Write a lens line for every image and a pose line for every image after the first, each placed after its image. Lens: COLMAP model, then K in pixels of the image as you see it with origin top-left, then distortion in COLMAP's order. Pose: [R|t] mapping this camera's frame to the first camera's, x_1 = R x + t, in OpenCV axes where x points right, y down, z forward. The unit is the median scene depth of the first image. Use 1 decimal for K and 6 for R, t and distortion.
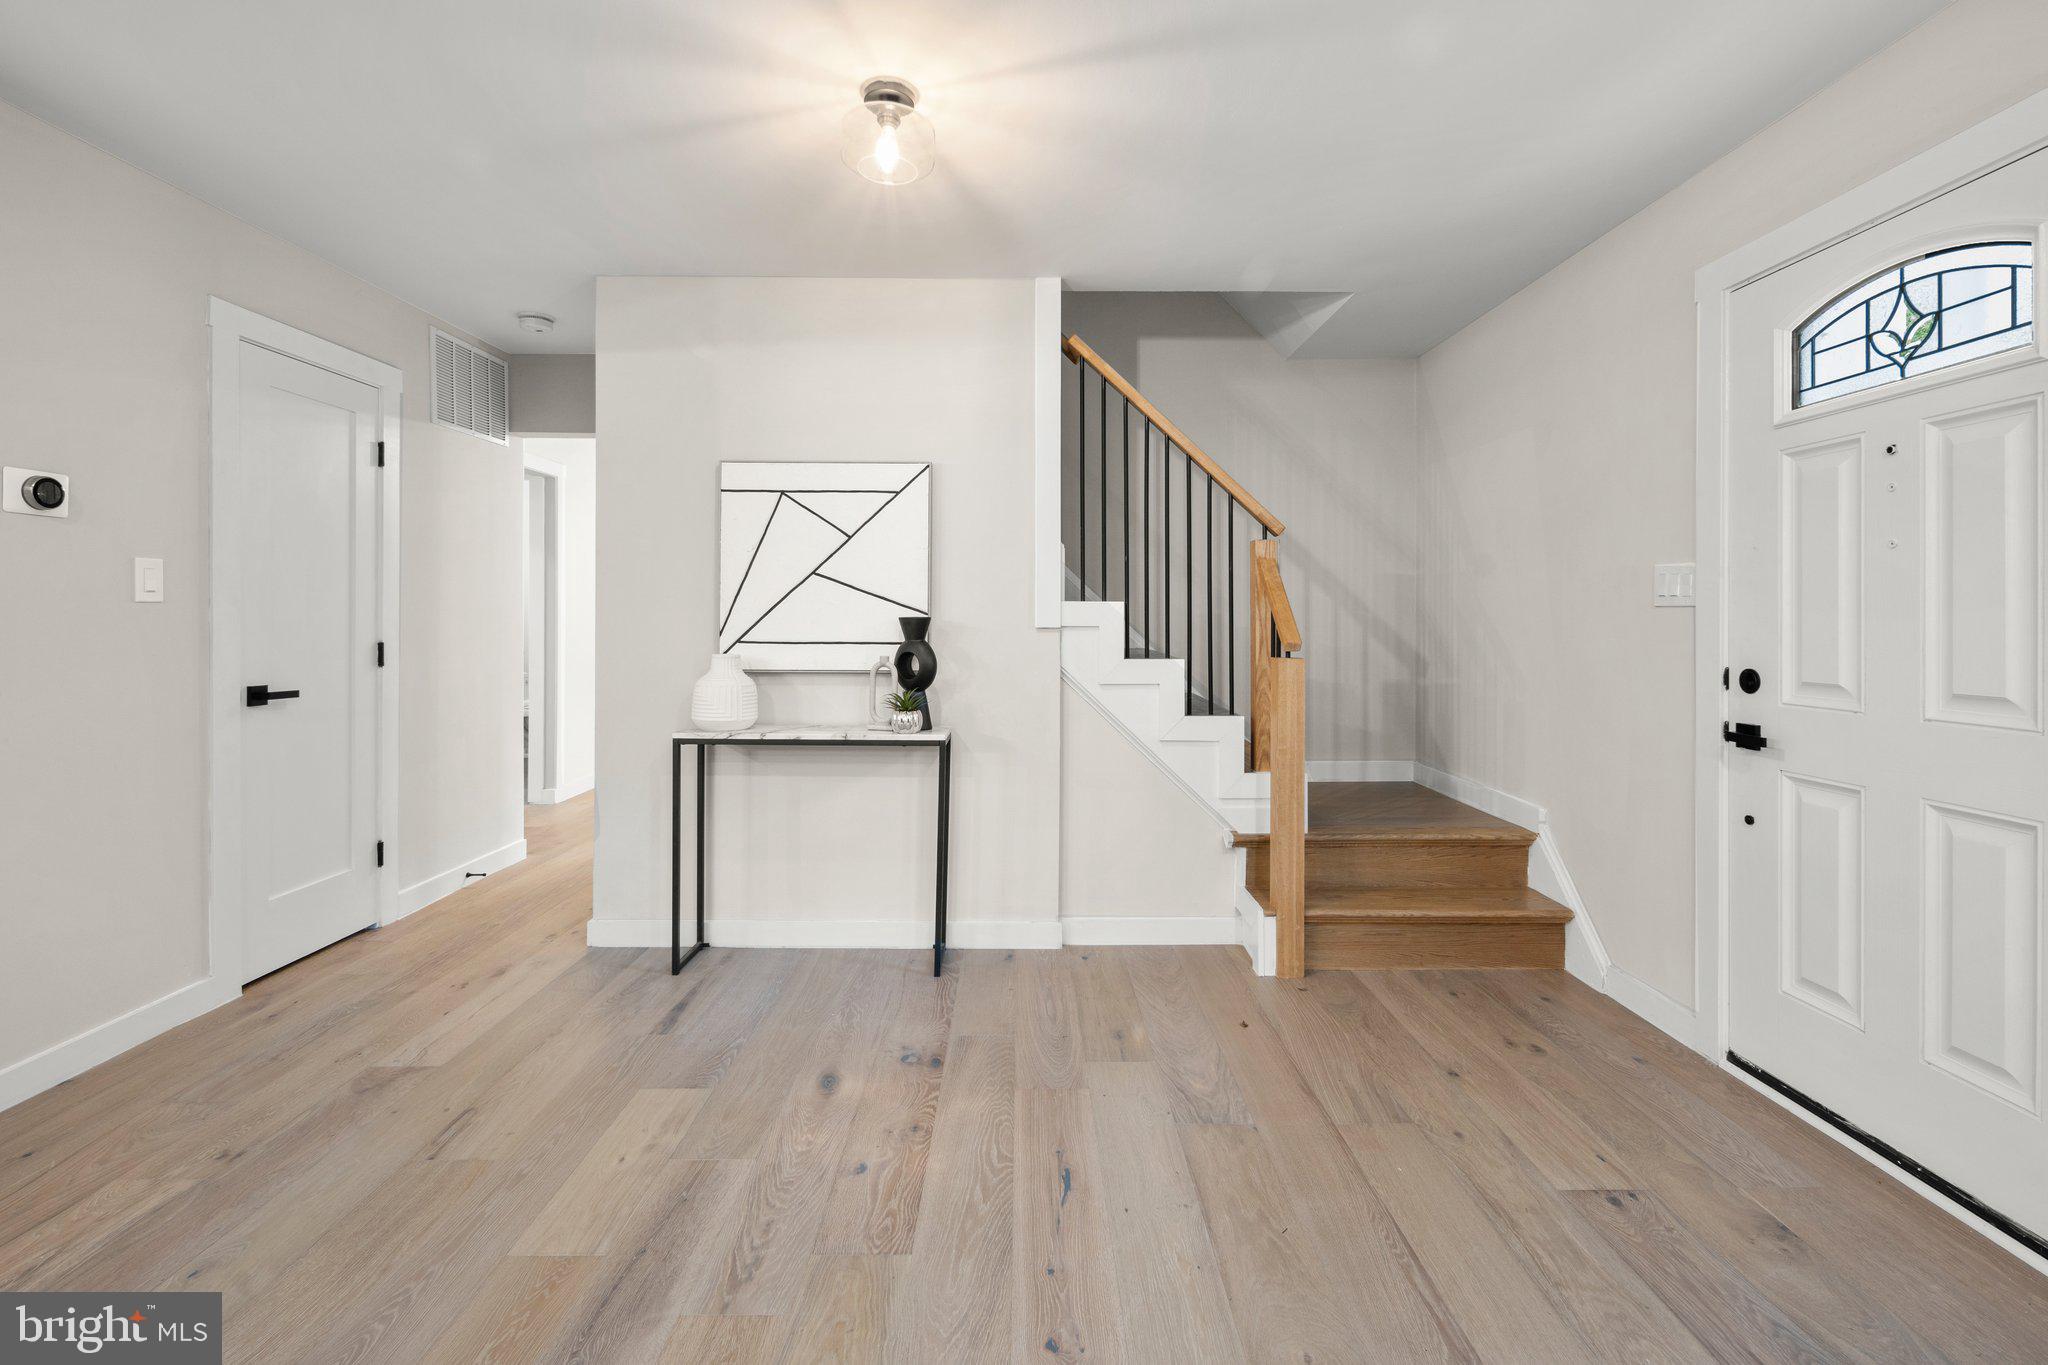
lens RADIAL K [[903.9, 0, 1028.0], [0, 903.9, 618.3], [0, 0, 1]] dist [0.006418, -0.004005]
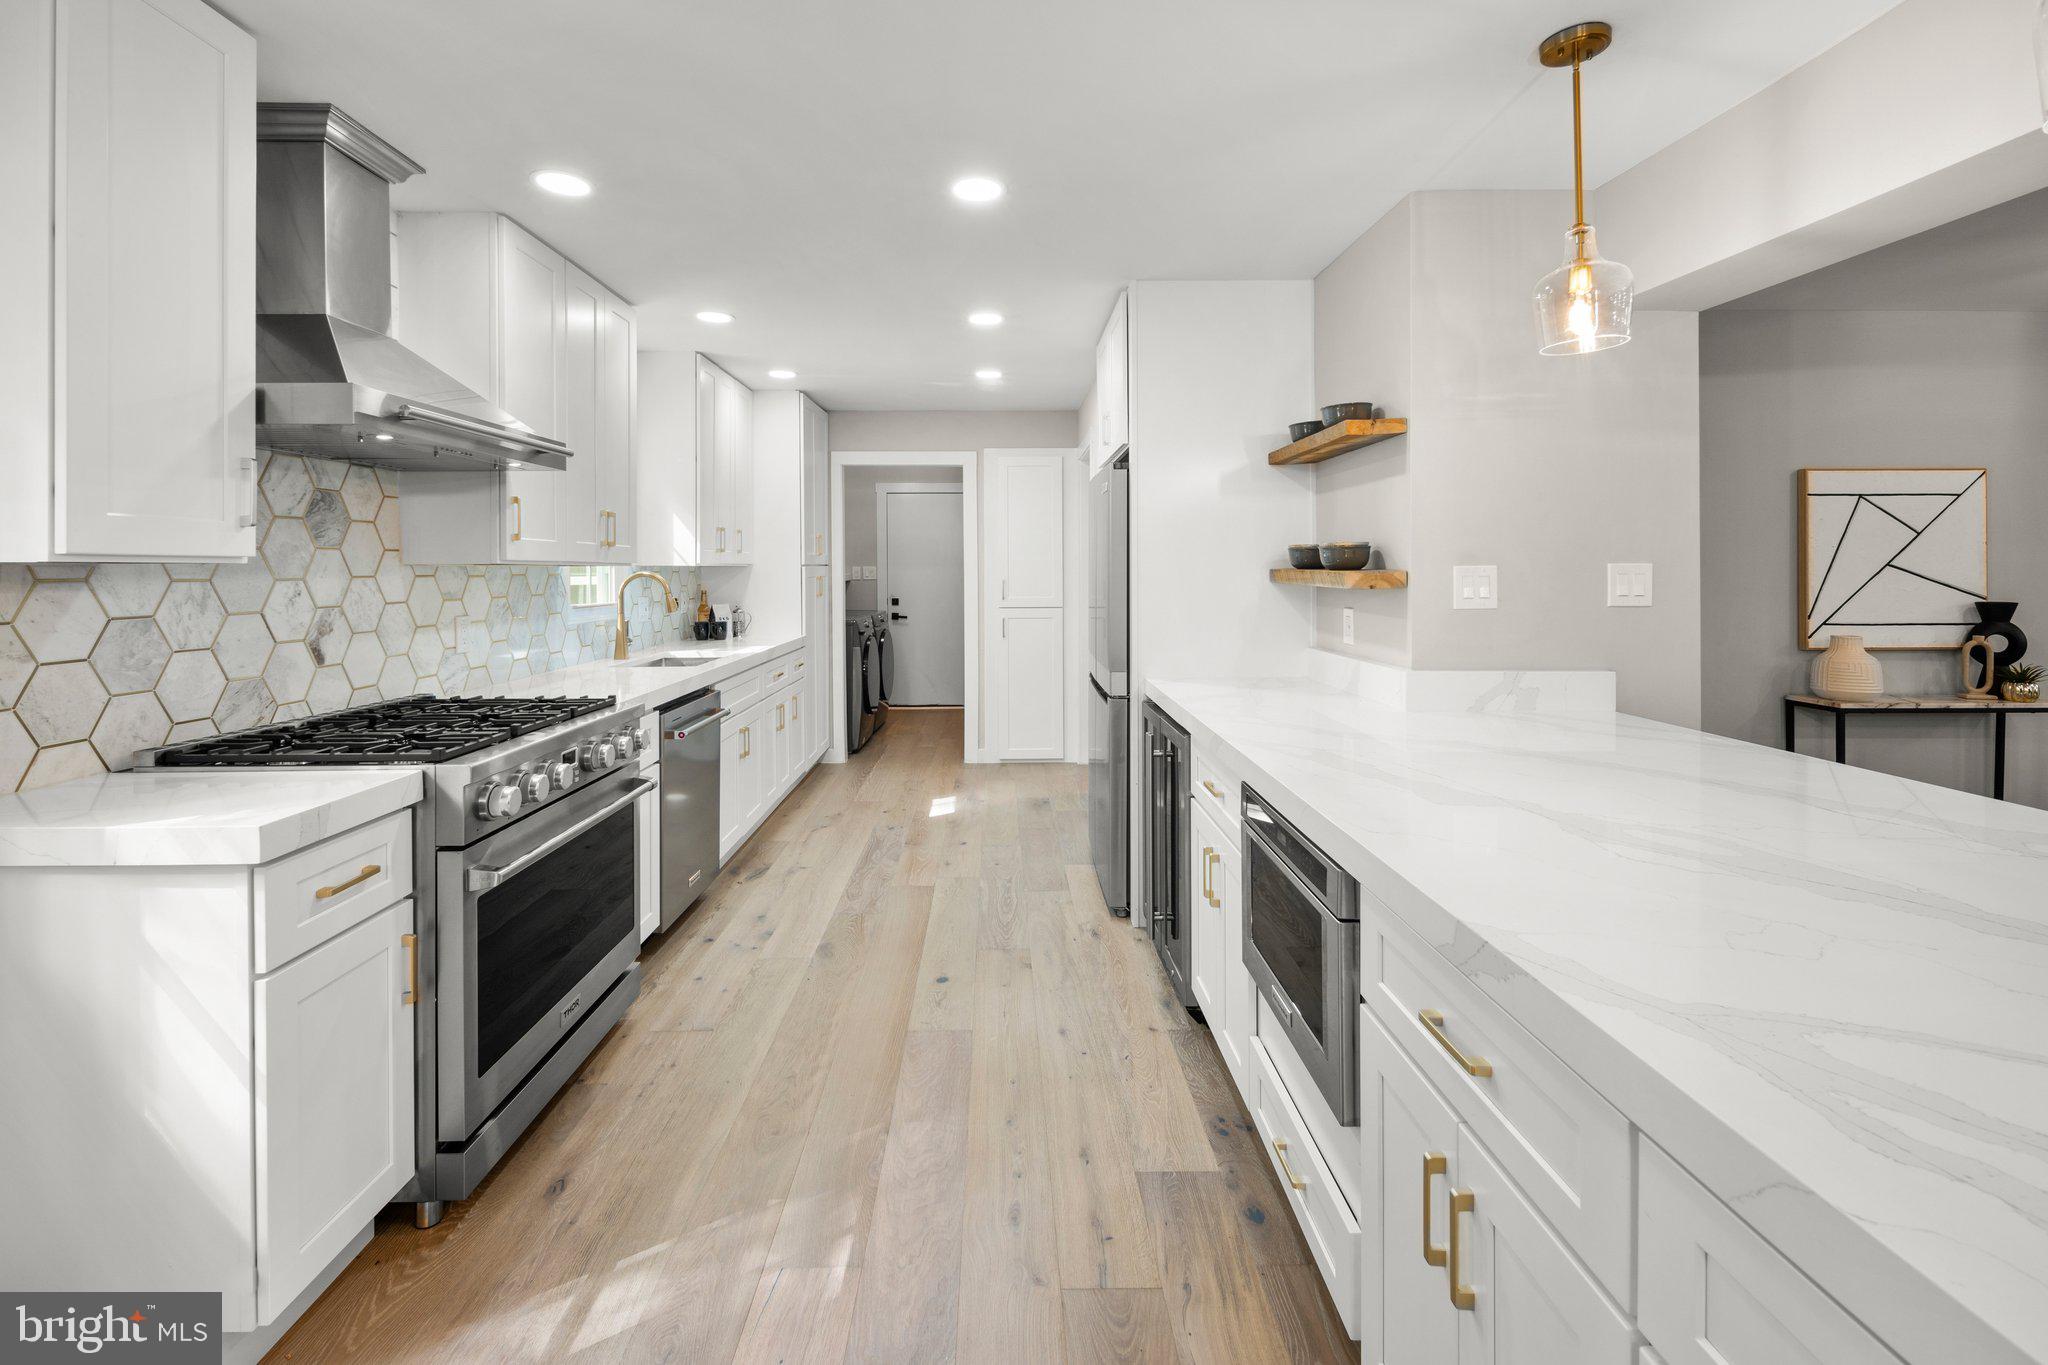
lens RADIAL K [[903.9, 0, 1001.2], [0, 903.9, 570.0], [0, 0, 1]] dist [0.006418, -0.004005]
pose [[0.999958, -0.008710, 0.002878, -1.386182], [0.008699, 0.999955, 0.003911, -0.057693], [-0.002912, -0.003886, 0.999988, -0.166914]]
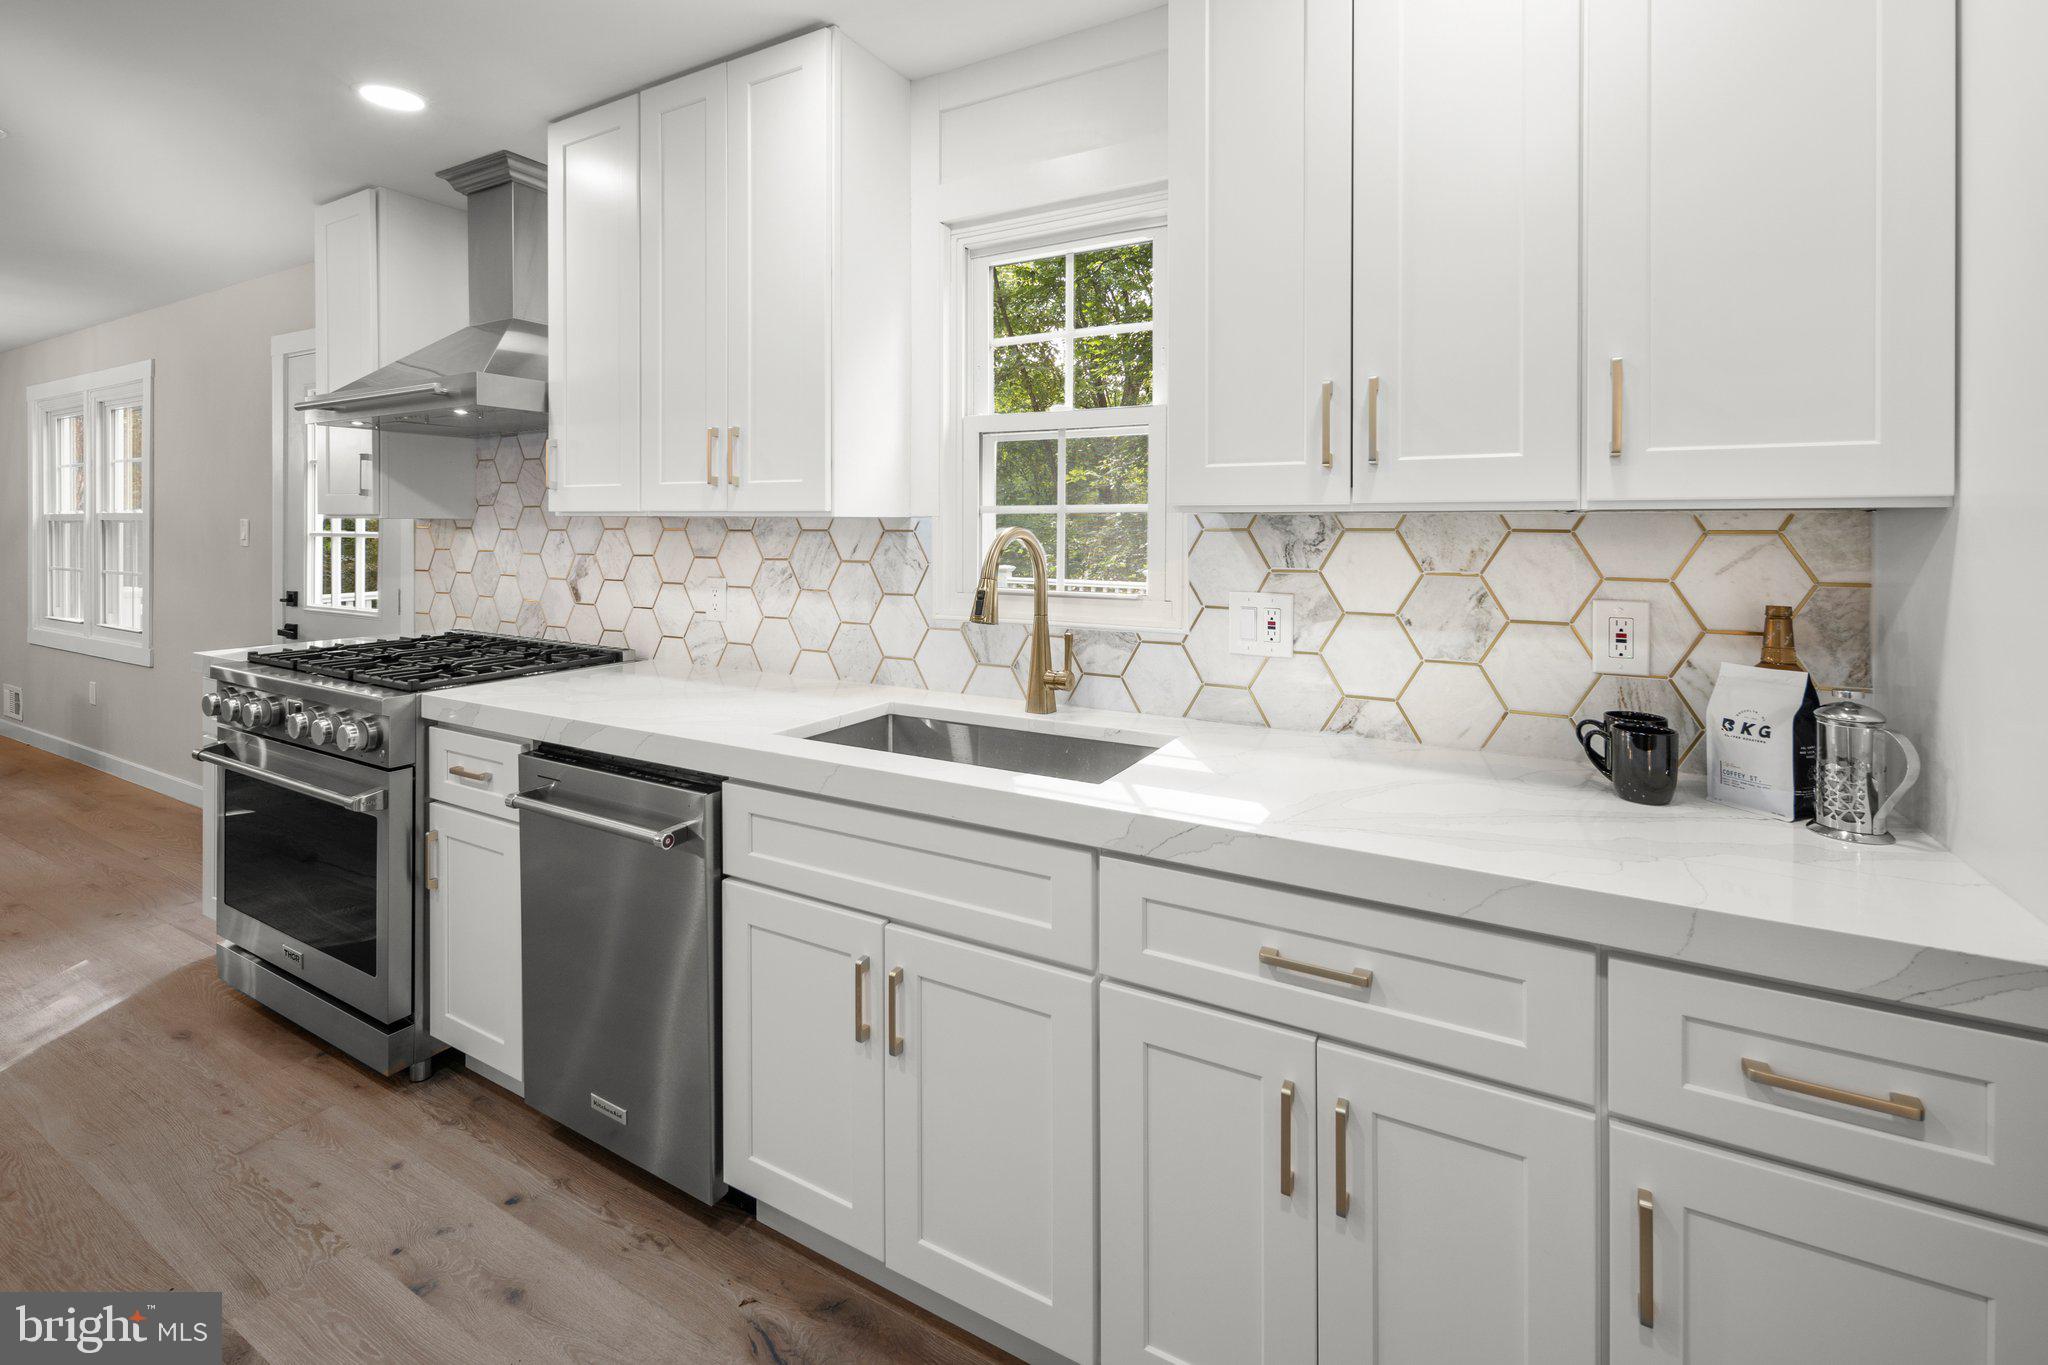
lens RADIAL K [[903.9, 0, 1015.3], [0, 903.9, 526.3], [0, 0, 1]] dist [0.006418, -0.004005]
pose [[-0.494400, -0.000882, -0.869234, -1.381924], [-0.000861, 0.999999, -0.000526, -0.056113], [0.869234, 0.000488, -0.494400, 1.403916]]
